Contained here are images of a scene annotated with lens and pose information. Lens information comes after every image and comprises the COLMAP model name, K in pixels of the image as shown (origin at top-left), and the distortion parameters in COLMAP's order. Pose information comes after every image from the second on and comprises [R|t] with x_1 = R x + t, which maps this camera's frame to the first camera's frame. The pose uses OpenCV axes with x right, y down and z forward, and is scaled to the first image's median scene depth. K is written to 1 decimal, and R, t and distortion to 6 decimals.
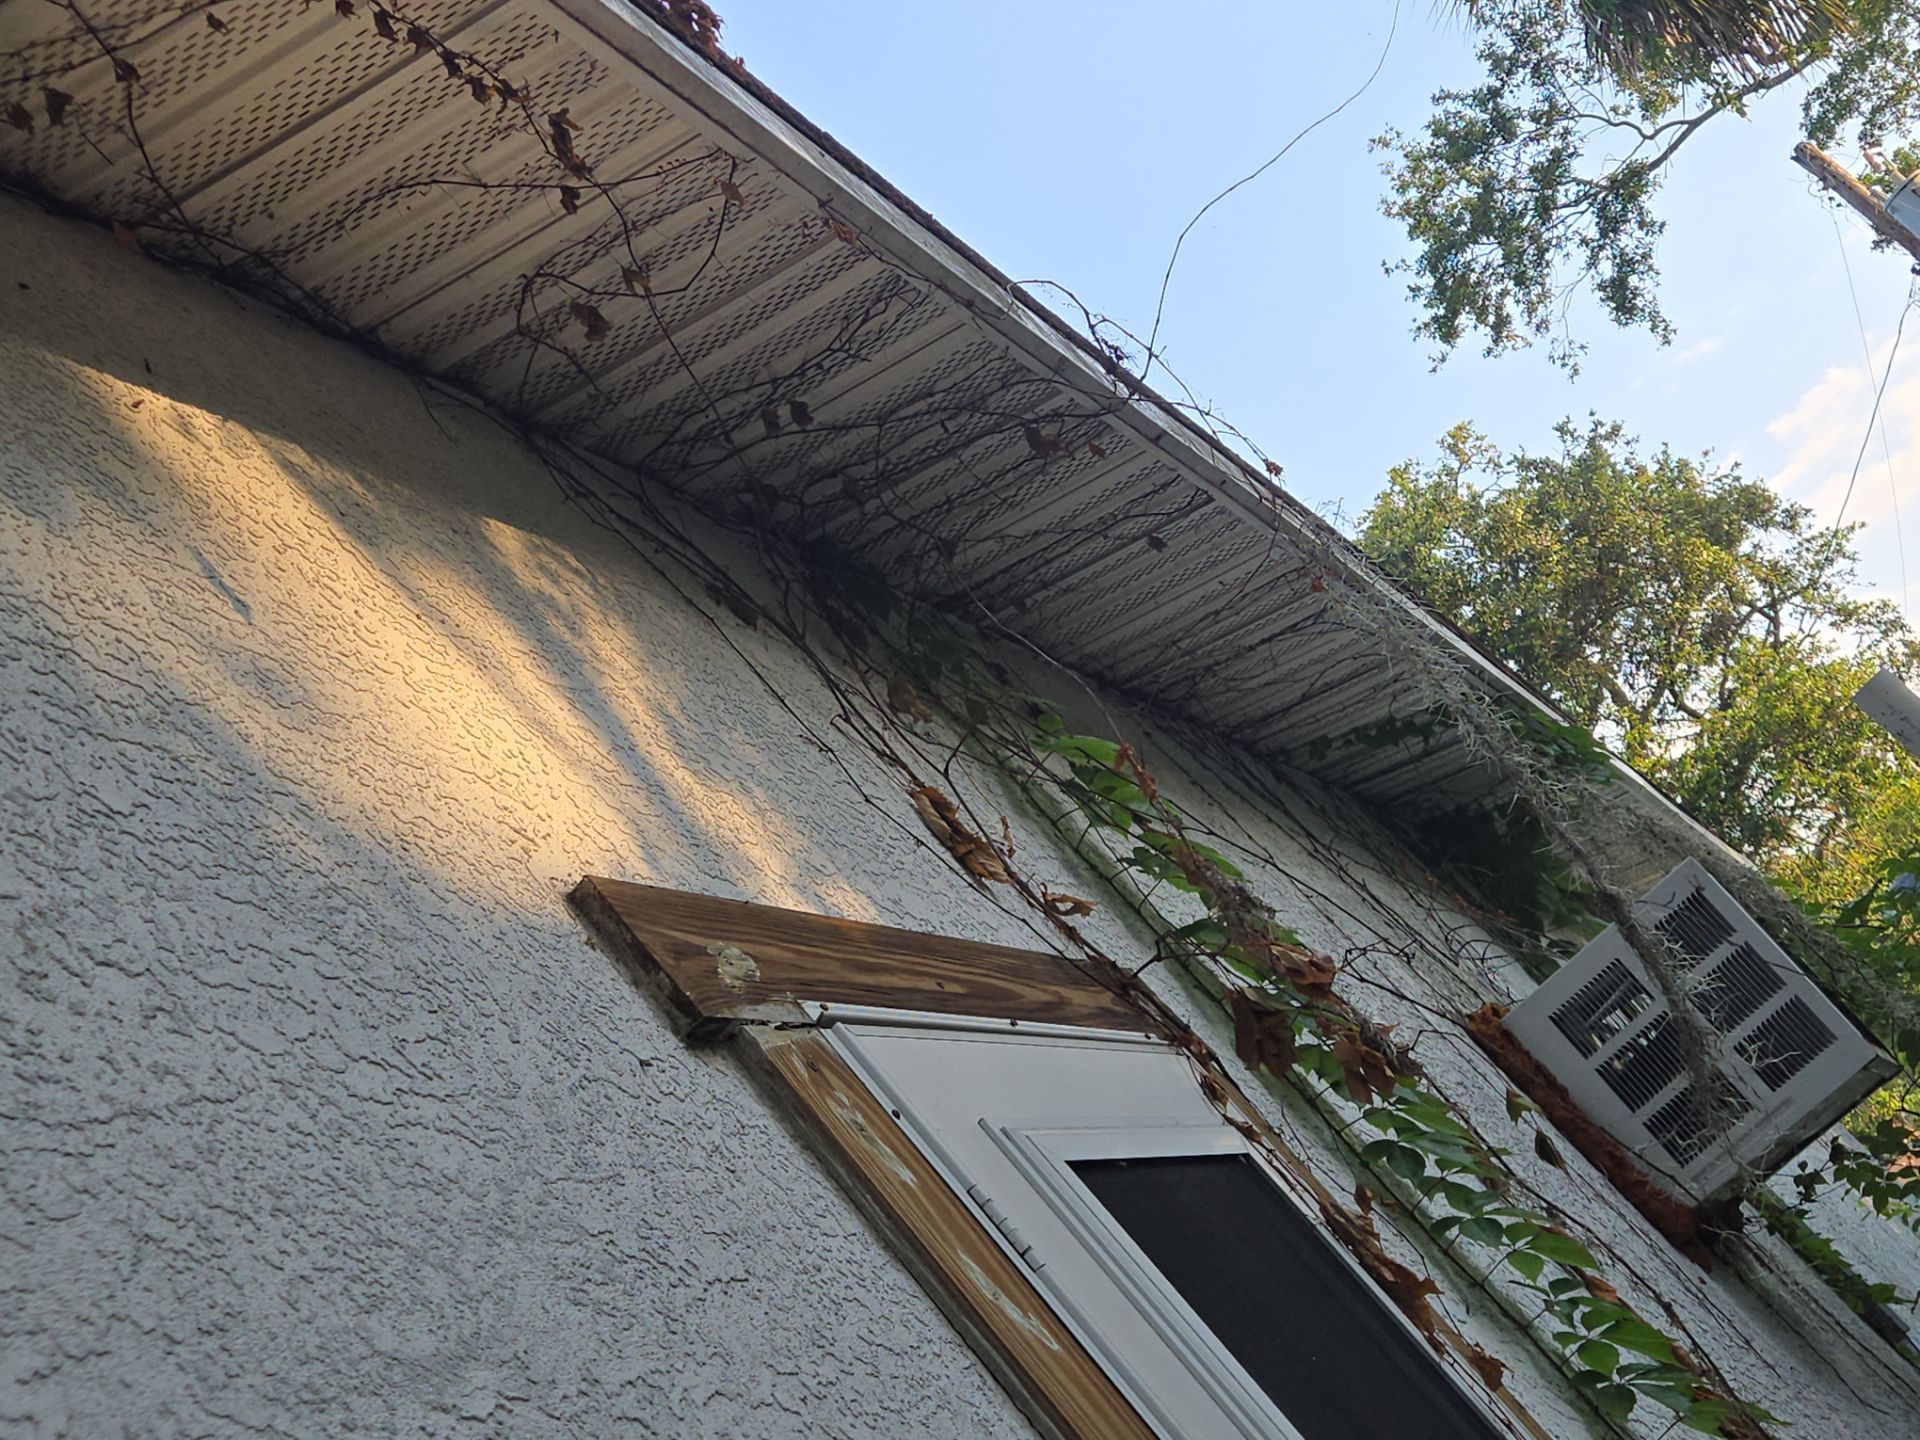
lens RADIAL K [[2622.4, 0, 959.5], [0, 2622.4, 720.6], [0, 0, 1]] dist [0.060631, 0.000000]
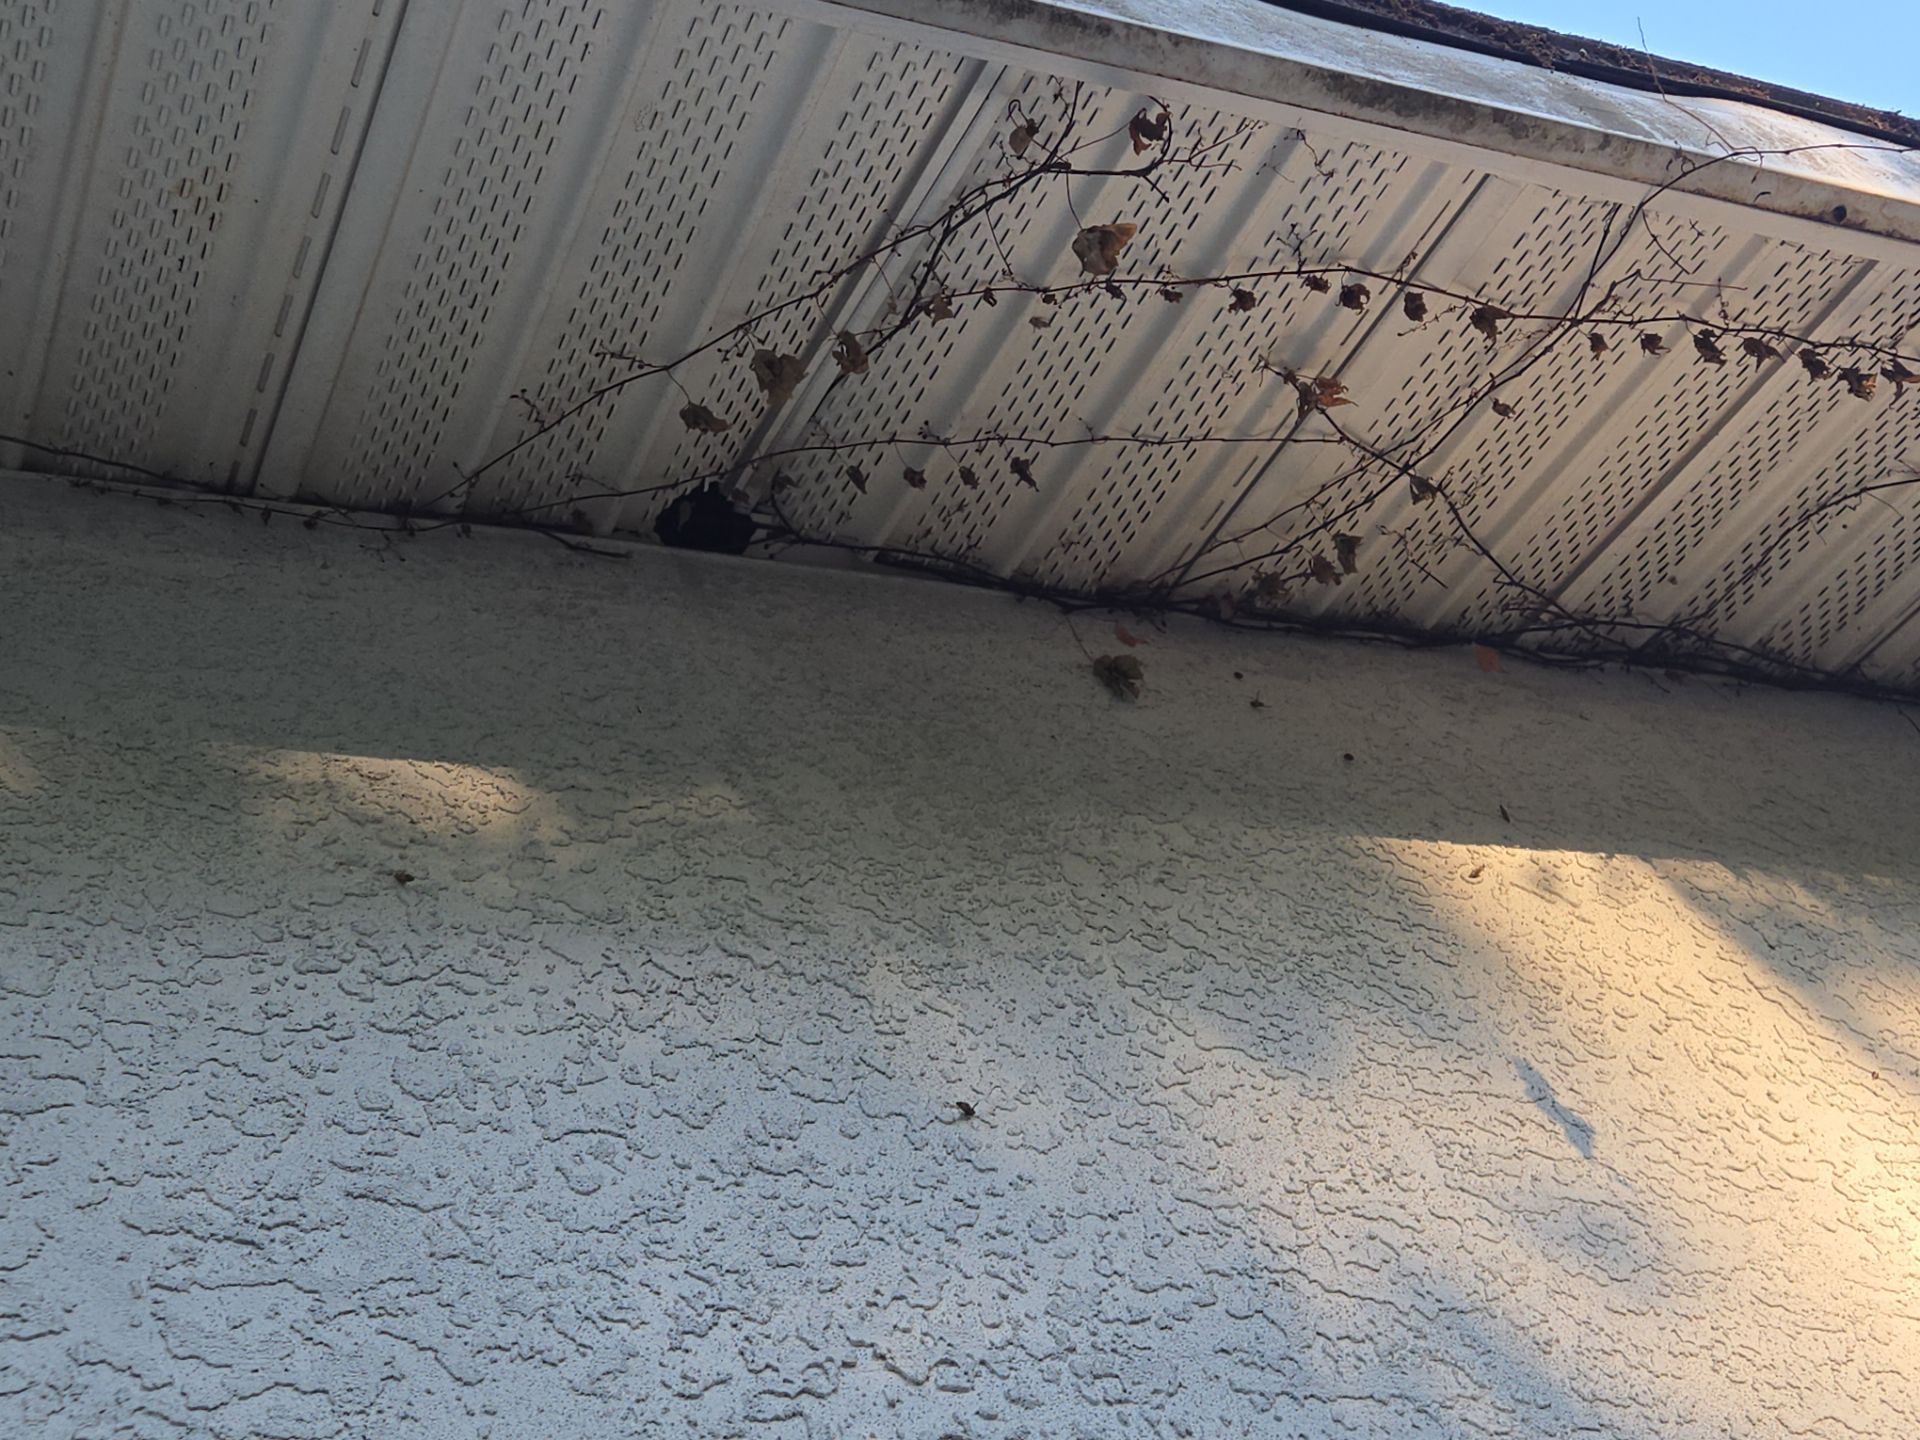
lens RADIAL K [[2622.4, 0, 959.6], [0, 2622.4, 718.5], [0, 0, 1]] dist [0.060631, 0.000000]
pose [[0.766202, -0.188029, -0.614475, 0.094352], [0.132133, 0.981899, -0.135702, -0.082043], [0.628869, 0.022783, 0.777178, 0.260729]]
